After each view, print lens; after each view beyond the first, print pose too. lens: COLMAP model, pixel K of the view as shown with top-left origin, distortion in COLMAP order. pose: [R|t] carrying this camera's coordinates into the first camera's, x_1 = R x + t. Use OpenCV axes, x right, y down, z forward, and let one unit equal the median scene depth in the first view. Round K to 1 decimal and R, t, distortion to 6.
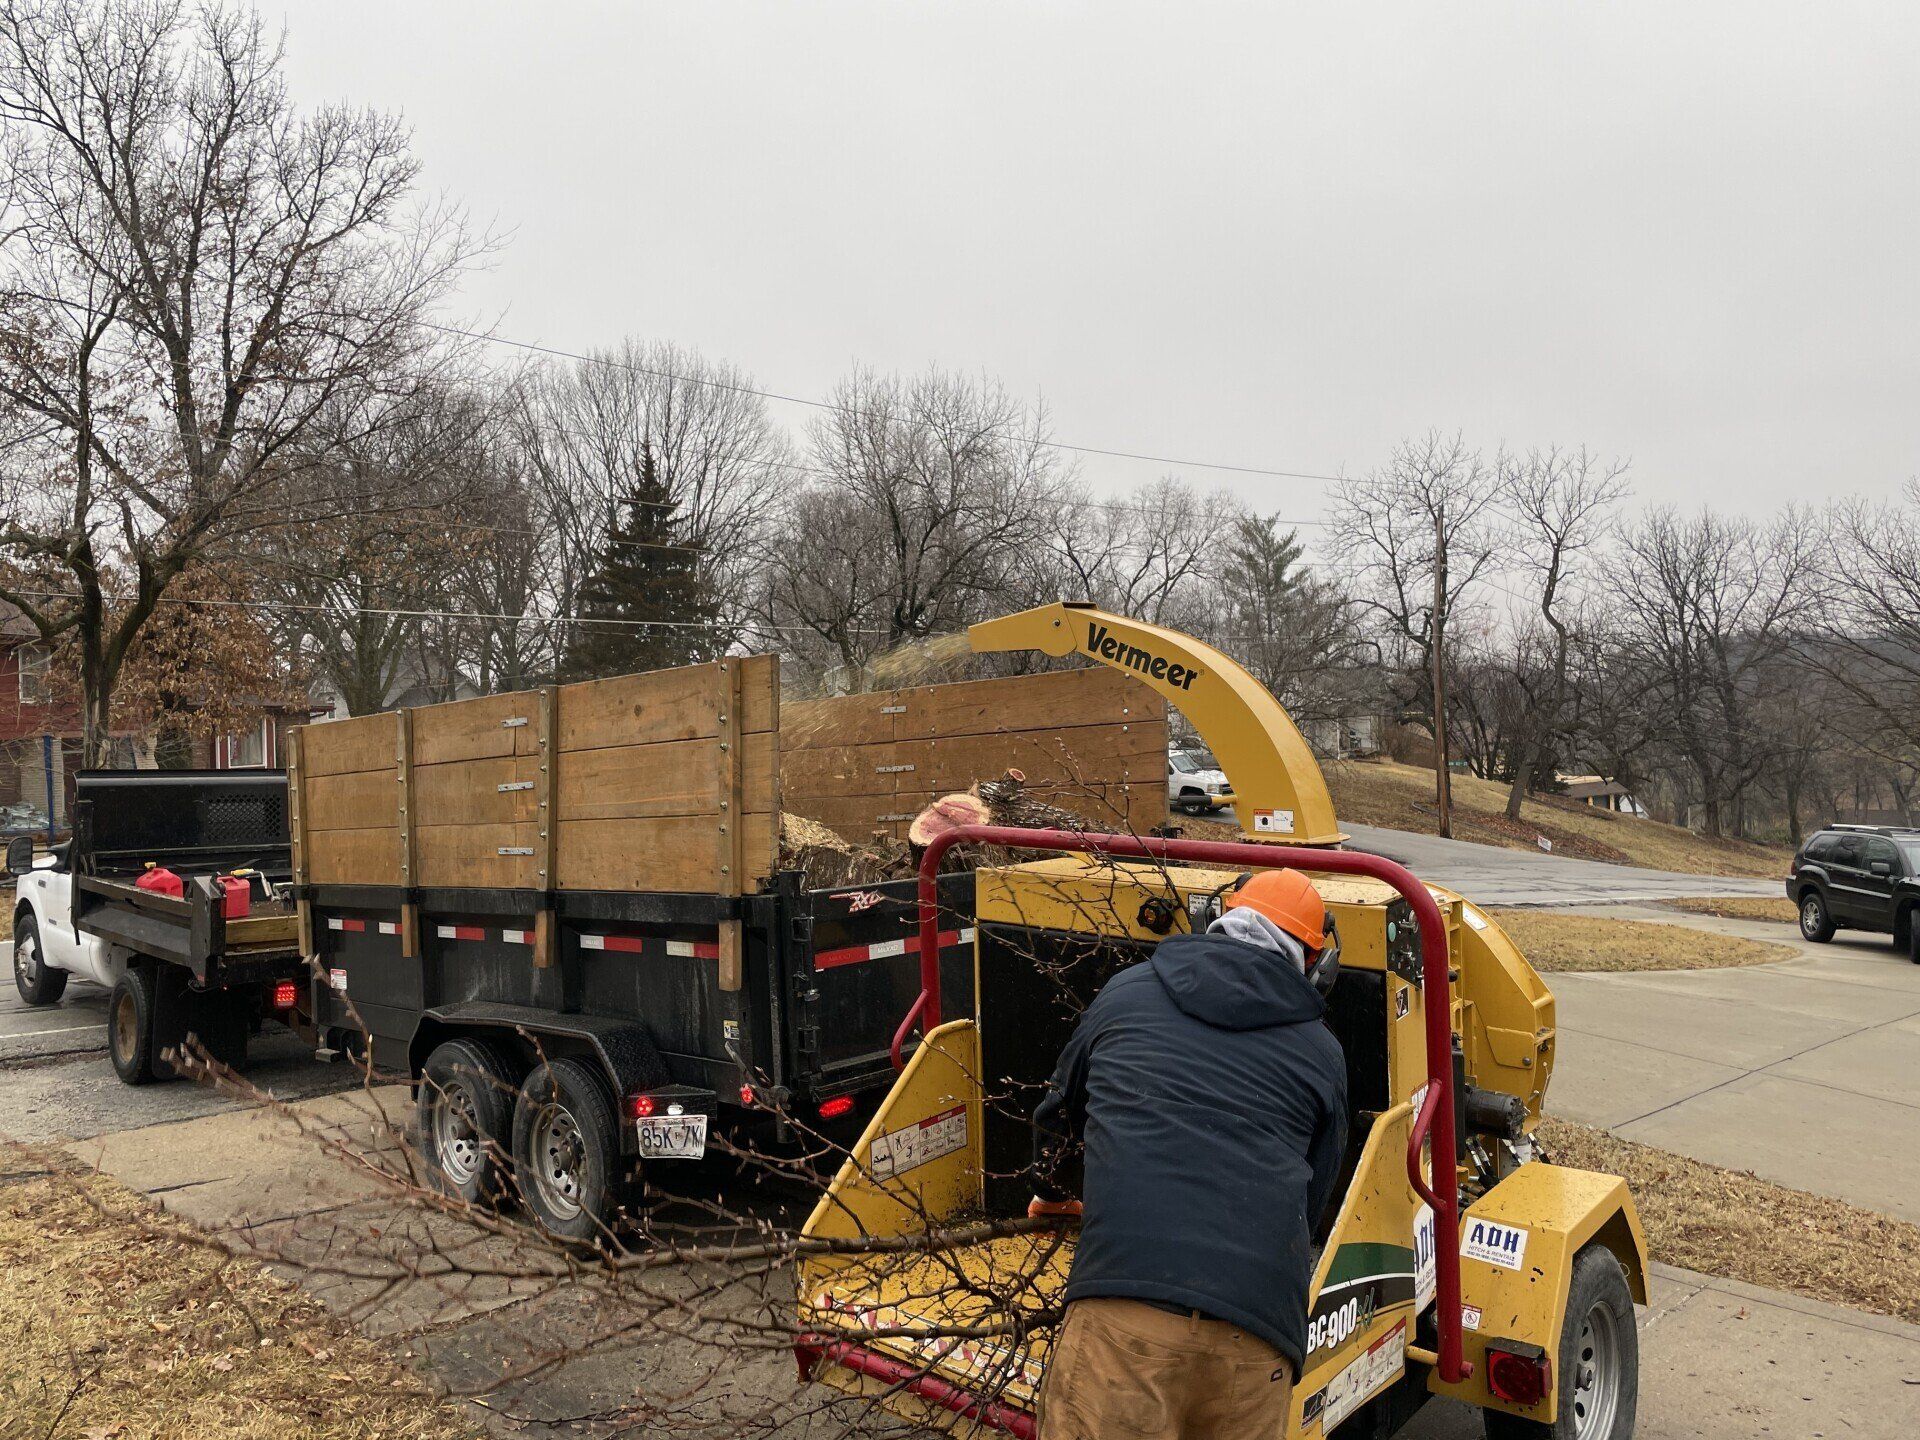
lens RADIAL K [[1461.7, 0, 938.8], [0, 1461.7, 678.7], [0, 0, 1]] dist [0.089092, -0.122411]
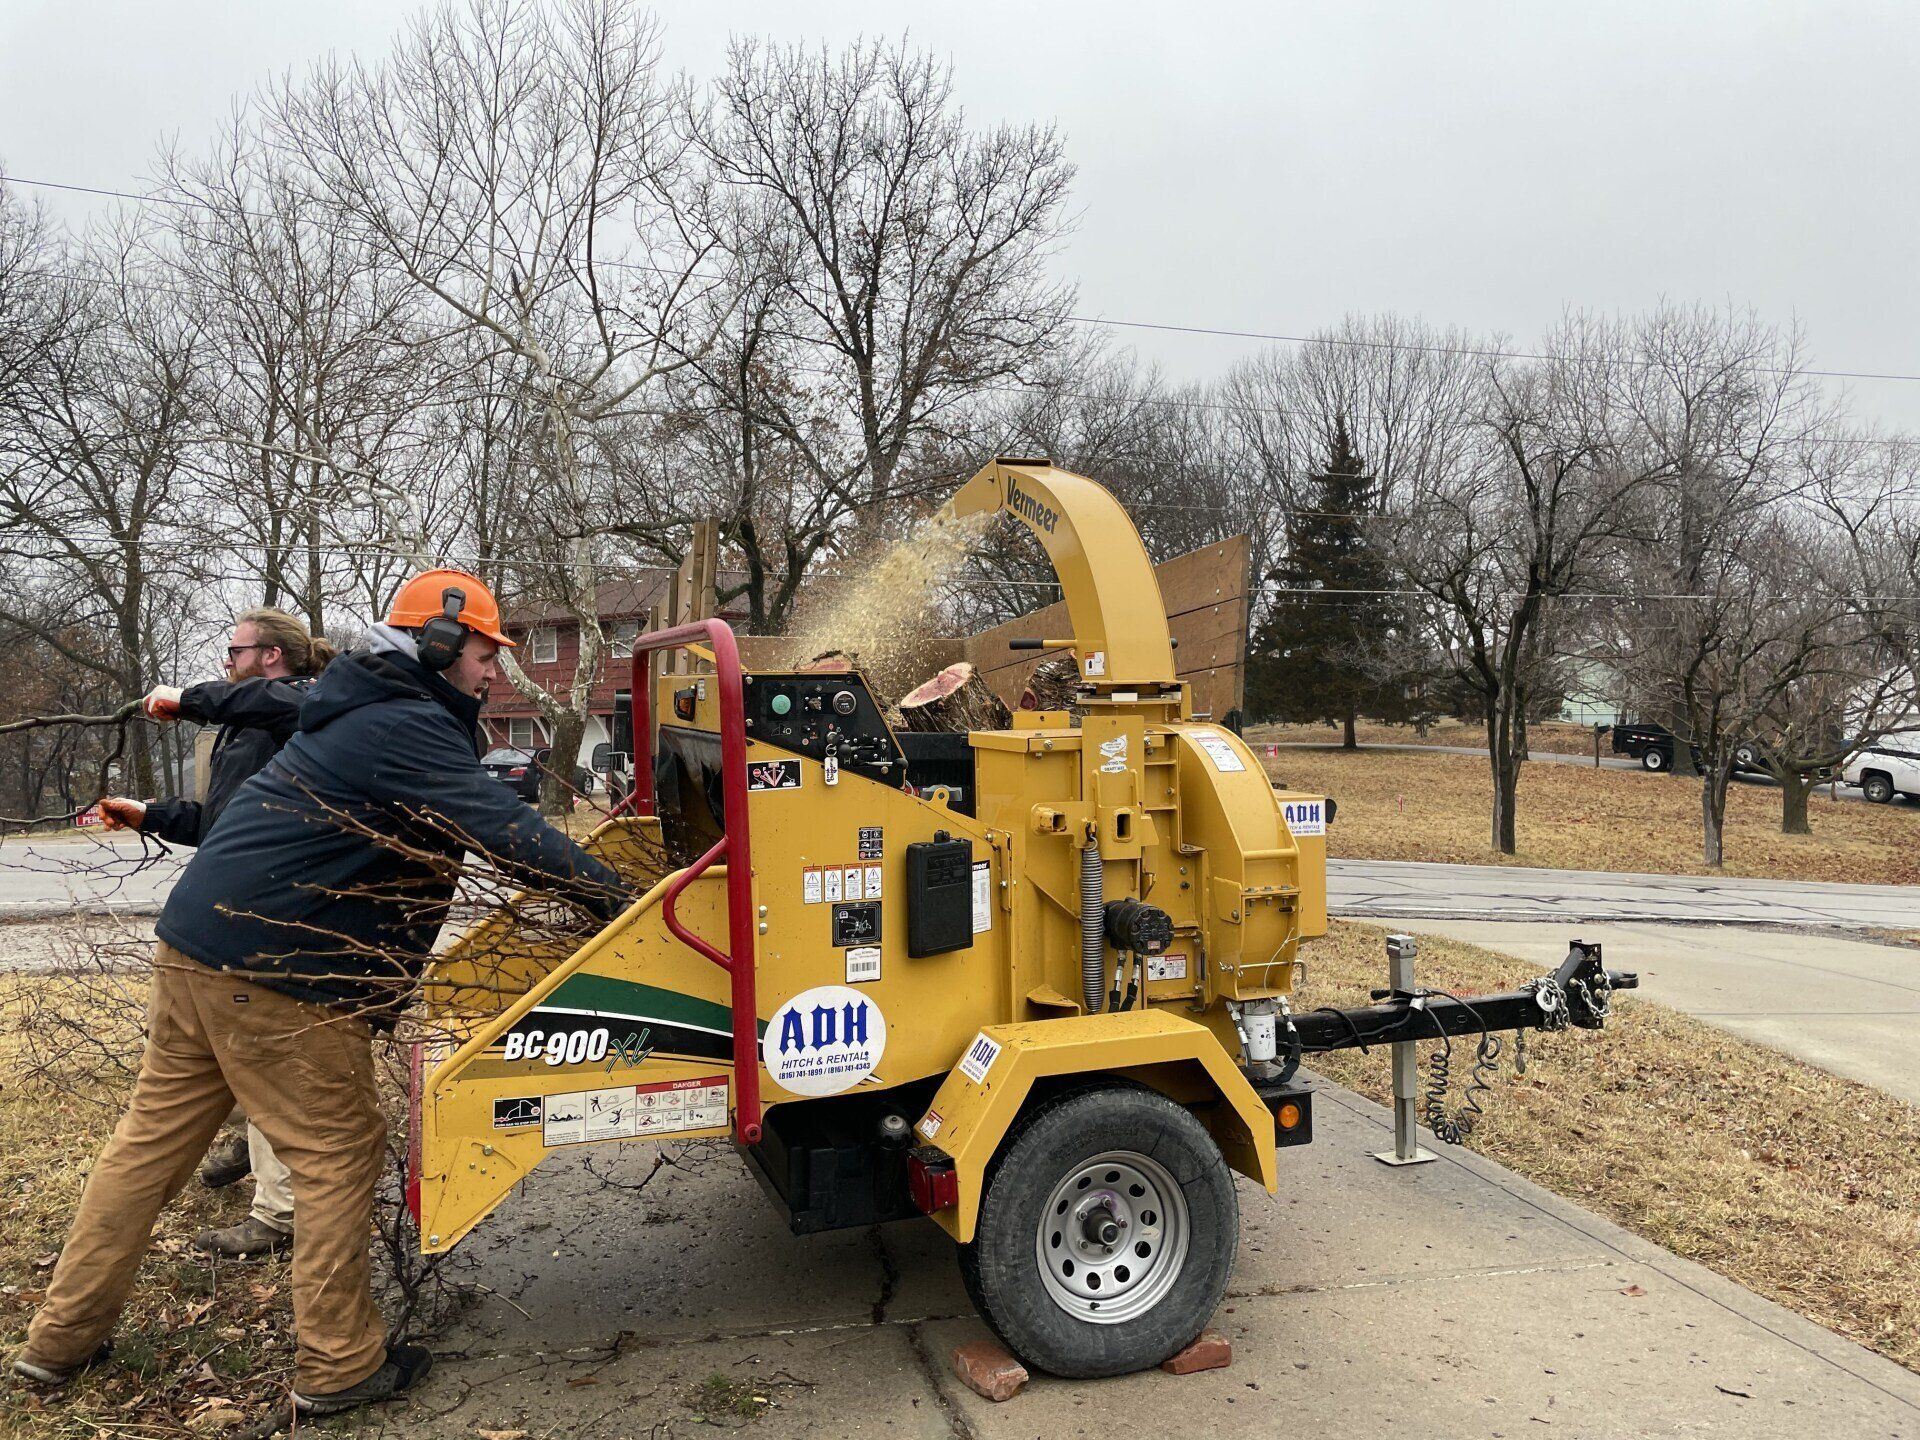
lens RADIAL K [[1461.7, 0, 938.8], [0, 1461.7, 678.7], [0, 0, 1]] dist [0.089092, -0.122411]
pose [[0.868594, 0.007342, -0.495469, 0.113286], [-0.004922, 0.999969, 0.006189, 0.018900], [0.495499, -0.002937, 0.868603, 0.025425]]
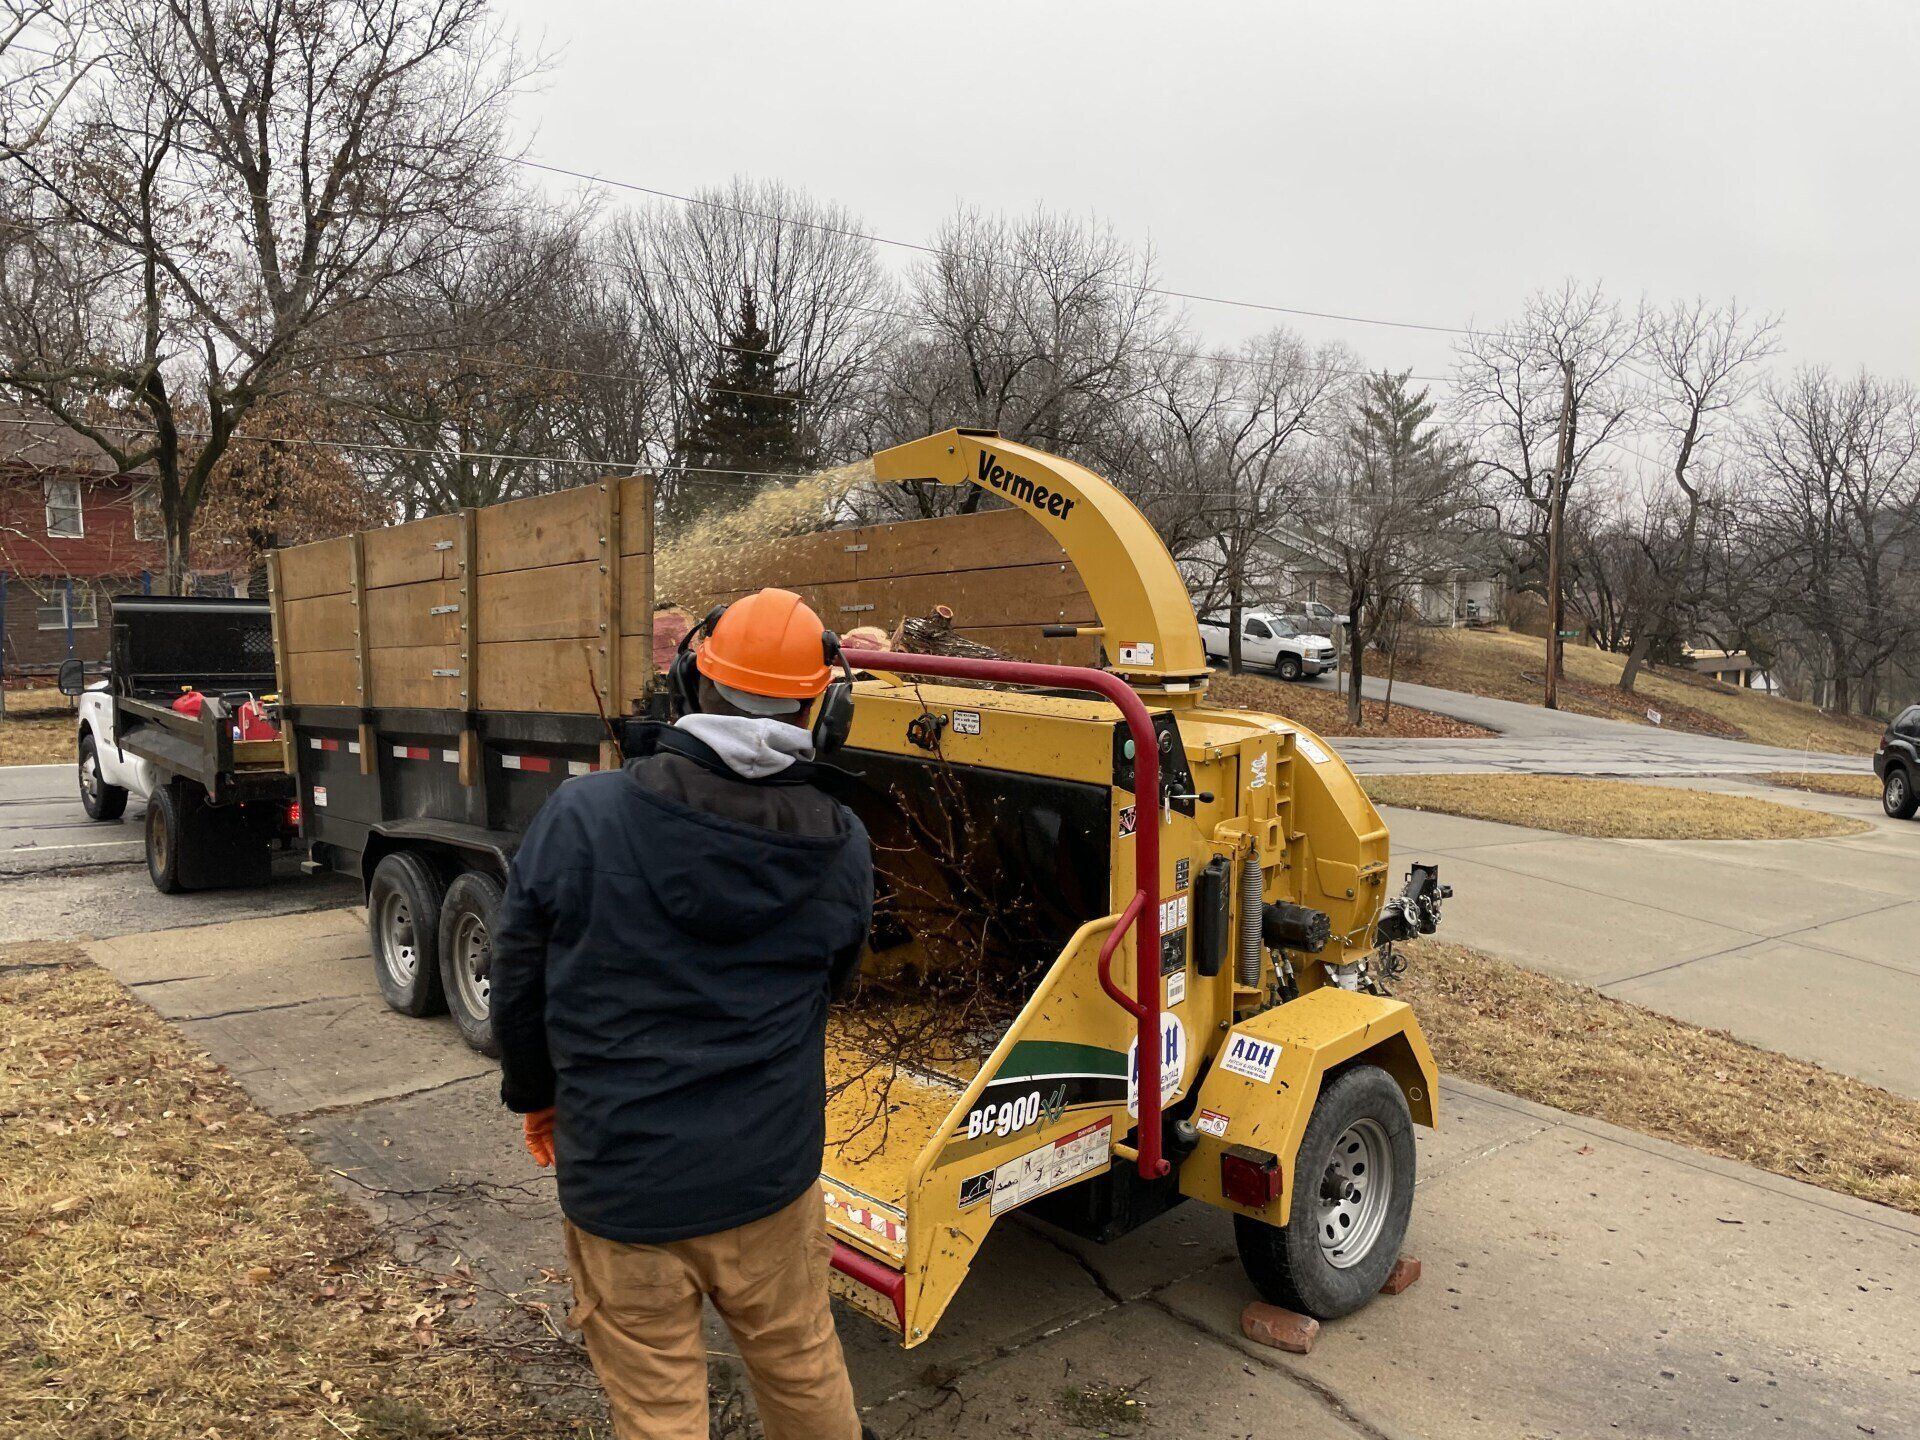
lens RADIAL K [[1465.5, 0, 970.3], [0, 1465.5, 719.7], [0, 0, 1]] dist [0.086953, -0.120544]
pose [[0.997814, 0.026312, -0.060627, 0.033075], [-0.018742, 0.992328, 0.122203, 0.004176], [0.063377, -0.120800, 0.990652, 0.001599]]
